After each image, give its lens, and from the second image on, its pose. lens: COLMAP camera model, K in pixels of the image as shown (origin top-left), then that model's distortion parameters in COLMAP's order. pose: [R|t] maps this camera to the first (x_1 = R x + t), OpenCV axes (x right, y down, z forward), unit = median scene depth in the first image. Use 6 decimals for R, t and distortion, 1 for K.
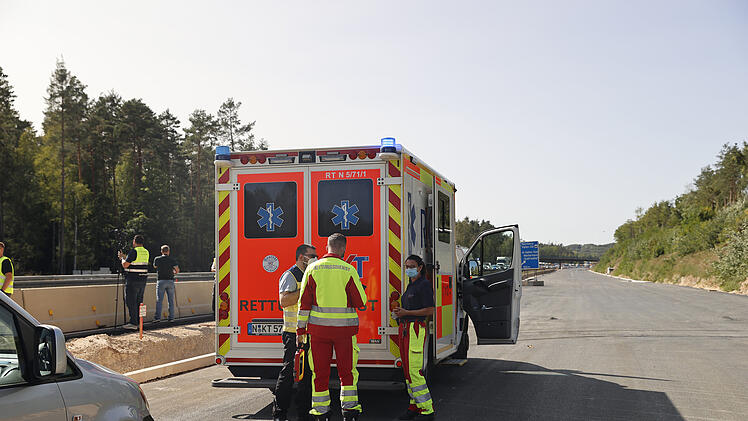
lens RADIAL K [[881.6, 0, 373.3], [0, 881.6, 212.9], [0, 0, 1]] dist [0.102469, 0.000000]
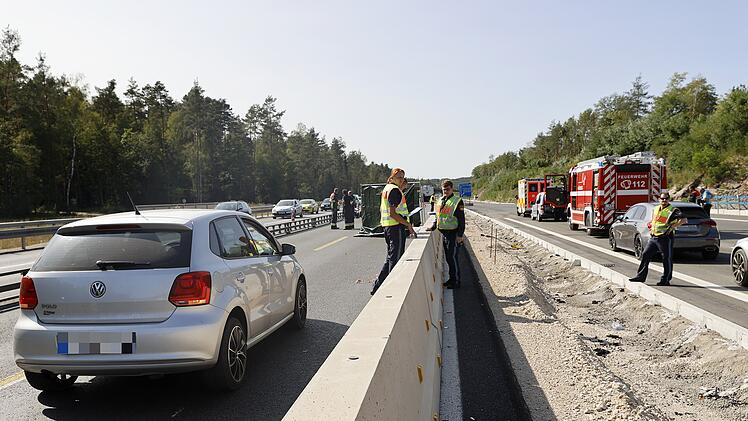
lens RADIAL K [[696.1, 0, 374.3], [0, 696.1, 211.5], [0, 0, 1]] dist [0.079428, 0.000000]
pose [[0.989241, -0.018877, 0.145069, -0.162284], [0.007064, 0.996647, 0.081514, -0.020588], [-0.146121, -0.079612, 0.986058, -0.317516]]
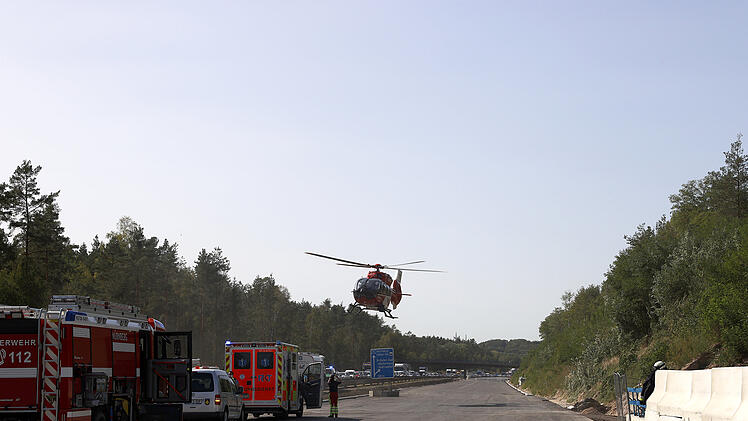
lens RADIAL K [[1472.5, 0, 373.7], [0, 1472.5, 210.5], [0, 0, 1]] dist [0.102703, 0.000000]
pose [[0.990792, 0.021981, 0.133597, -0.029641], [-0.015366, 0.998614, -0.050344, -0.023072], [-0.134518, 0.047828, 0.989756, -0.358585]]
